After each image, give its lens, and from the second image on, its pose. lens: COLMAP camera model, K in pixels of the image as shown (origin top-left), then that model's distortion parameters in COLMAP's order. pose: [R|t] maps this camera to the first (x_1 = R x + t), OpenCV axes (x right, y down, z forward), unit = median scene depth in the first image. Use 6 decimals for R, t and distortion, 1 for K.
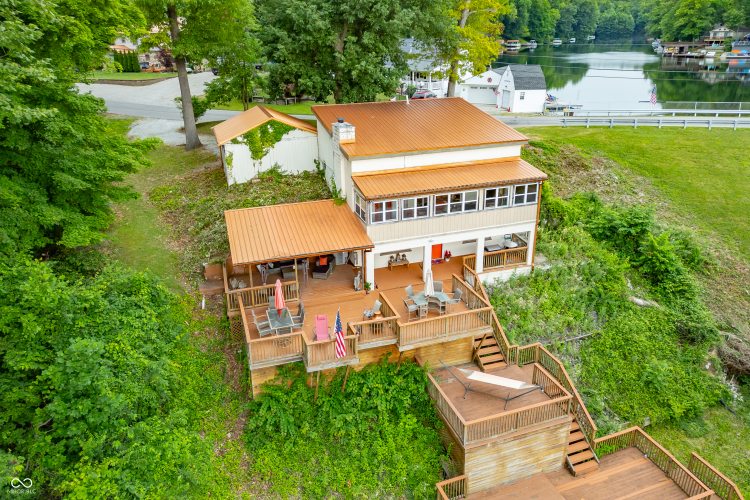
lens RADIAL K [[530.4, 0, 376.4], [0, 530.4, 216.9], [0, 0, 1]] dist [0.036219, -0.002378]
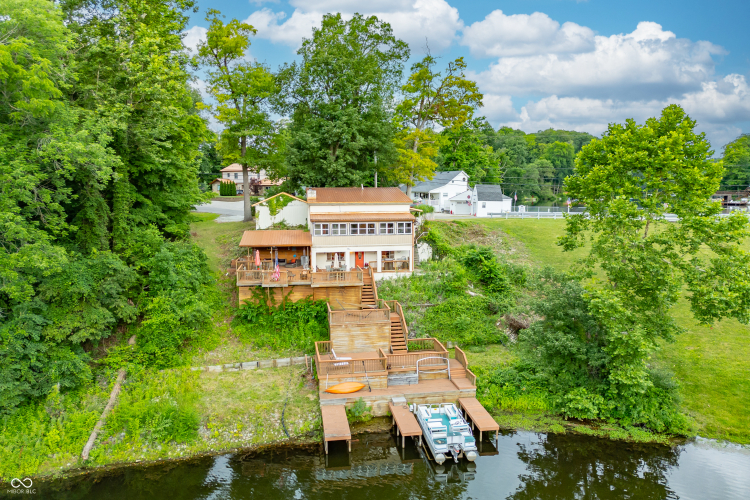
lens RADIAL K [[527.4, 0, 375.0], [0, 527.4, 250.0], [0, 0, 1]] dist [0.082974, -0.076840]
pose [[0.983410, 0.031080, -0.178717, 0.481337], [-0.070084, 0.973810, -0.216291, 0.405161], [0.167314, 0.225227, 0.959833, -0.685695]]
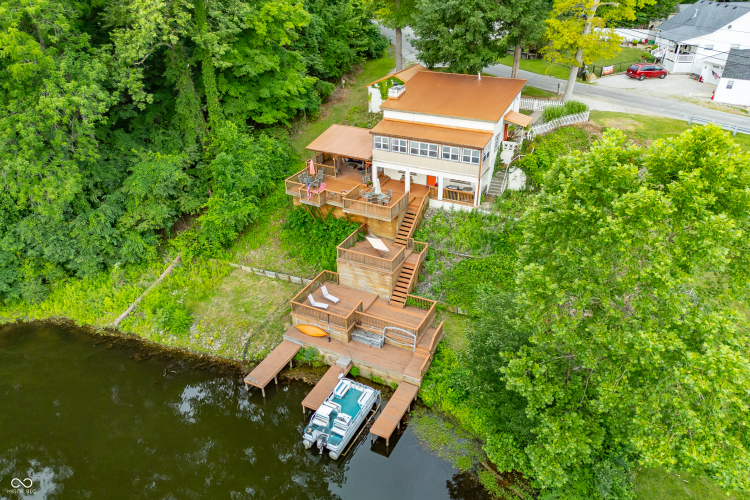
lens RADIAL K [[527.4, 0, 375.0], [0, 527.4, 250.0], [0, 0, 1]] dist [0.082974, -0.076840]
pose [[0.689606, 0.364209, -0.625936, 1.069872], [-0.237991, 0.930300, 0.279109, -0.143288], [0.683962, -0.043508, 0.728219, -0.264404]]
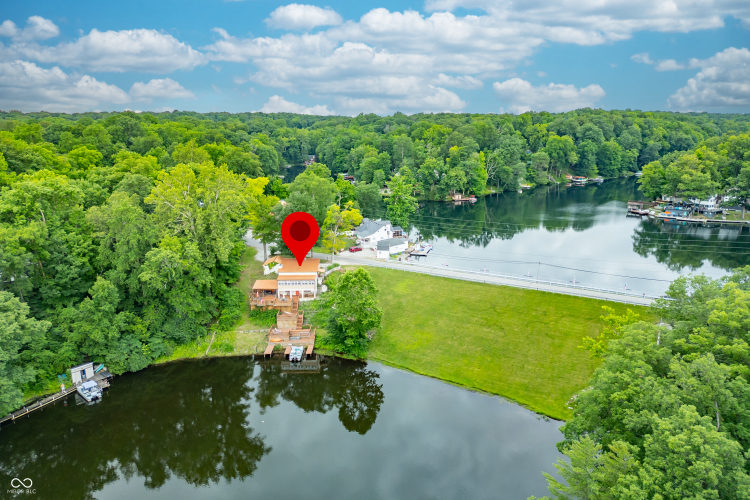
lens RADIAL K [[527.4, 0, 375.0], [0, 527.4, 250.0], [0, 0, 1]] dist [0.082974, -0.076840]
pose [[0.942116, 0.083795, -0.324647, 2.296799], [-0.115572, 0.990086, -0.079833, -0.019225], [0.314739, 0.112732, 0.942460, -3.313250]]
